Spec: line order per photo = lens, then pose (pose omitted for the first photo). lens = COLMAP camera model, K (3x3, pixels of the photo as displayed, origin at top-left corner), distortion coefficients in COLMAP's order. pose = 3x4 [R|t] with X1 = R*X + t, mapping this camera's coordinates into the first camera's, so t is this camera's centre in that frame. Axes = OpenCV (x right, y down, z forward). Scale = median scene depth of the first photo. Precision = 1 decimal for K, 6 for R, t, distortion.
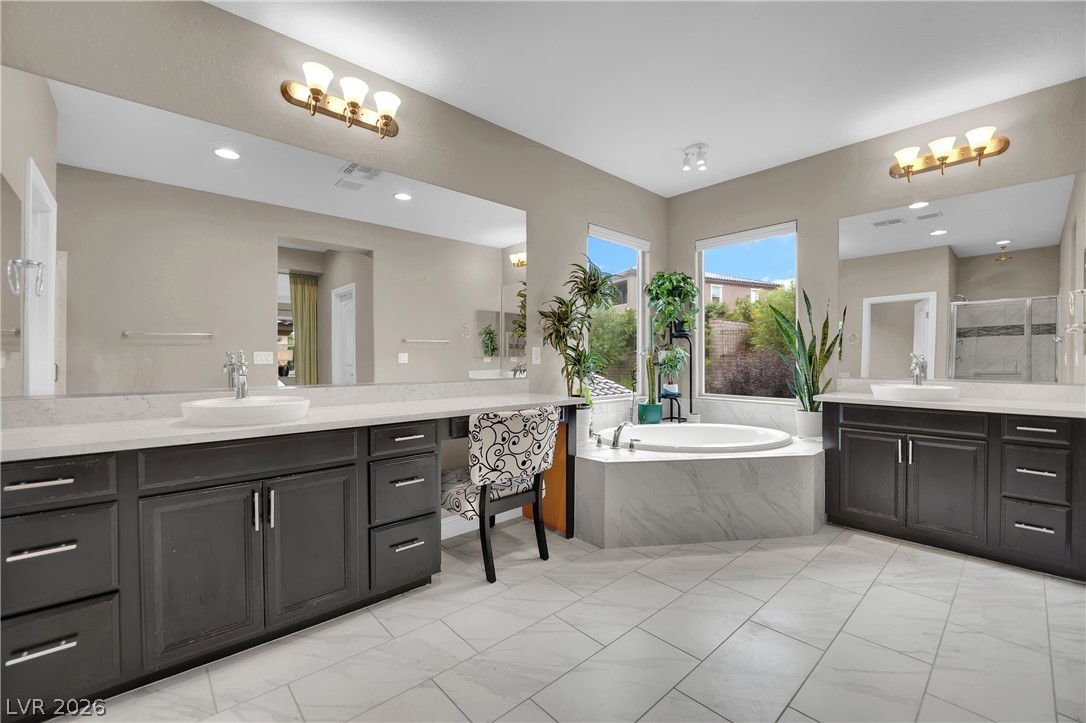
lens RADIAL K [[447.6, 0, 540.7], [0, 447.6, 362.3], [0, 0, 1]] dist [-0.006991, -0.000511]
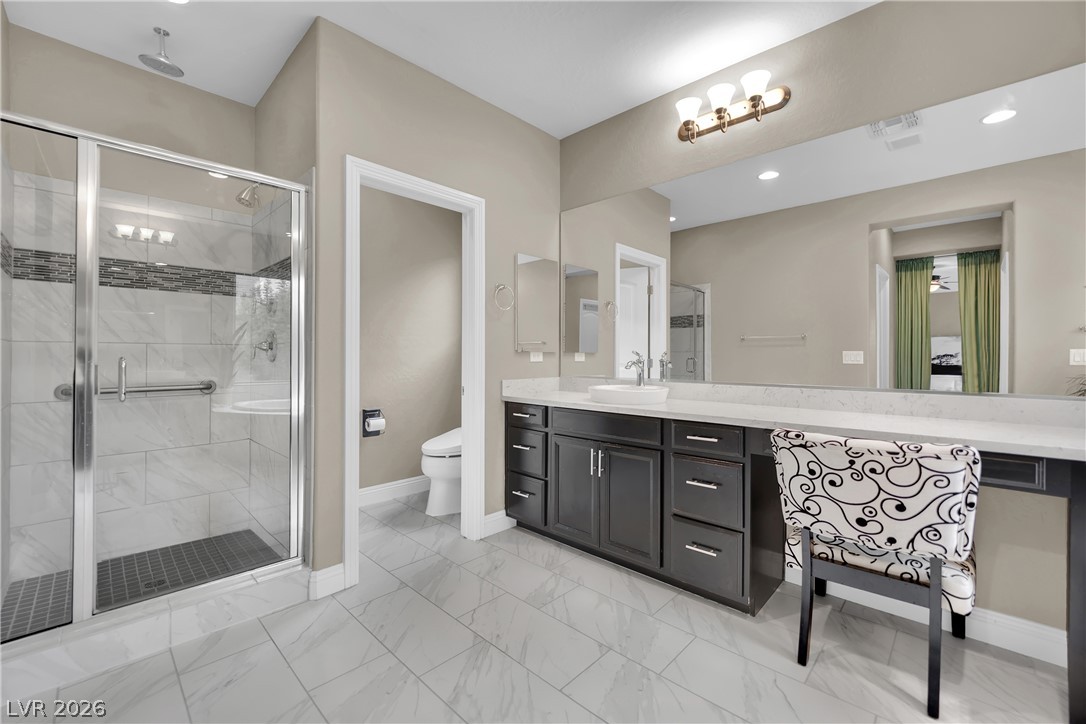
lens RADIAL K [[447.6, 0, 538.9], [0, 447.6, 359.5], [0, 0, 1]] dist [-0.006991, -0.000511]
pose [[0.082391, 0.007679, -0.996570, 0.568368], [-0.011803, 0.999908, 0.006729, -0.004887], [0.996530, 0.011208, 0.082474, 0.499793]]
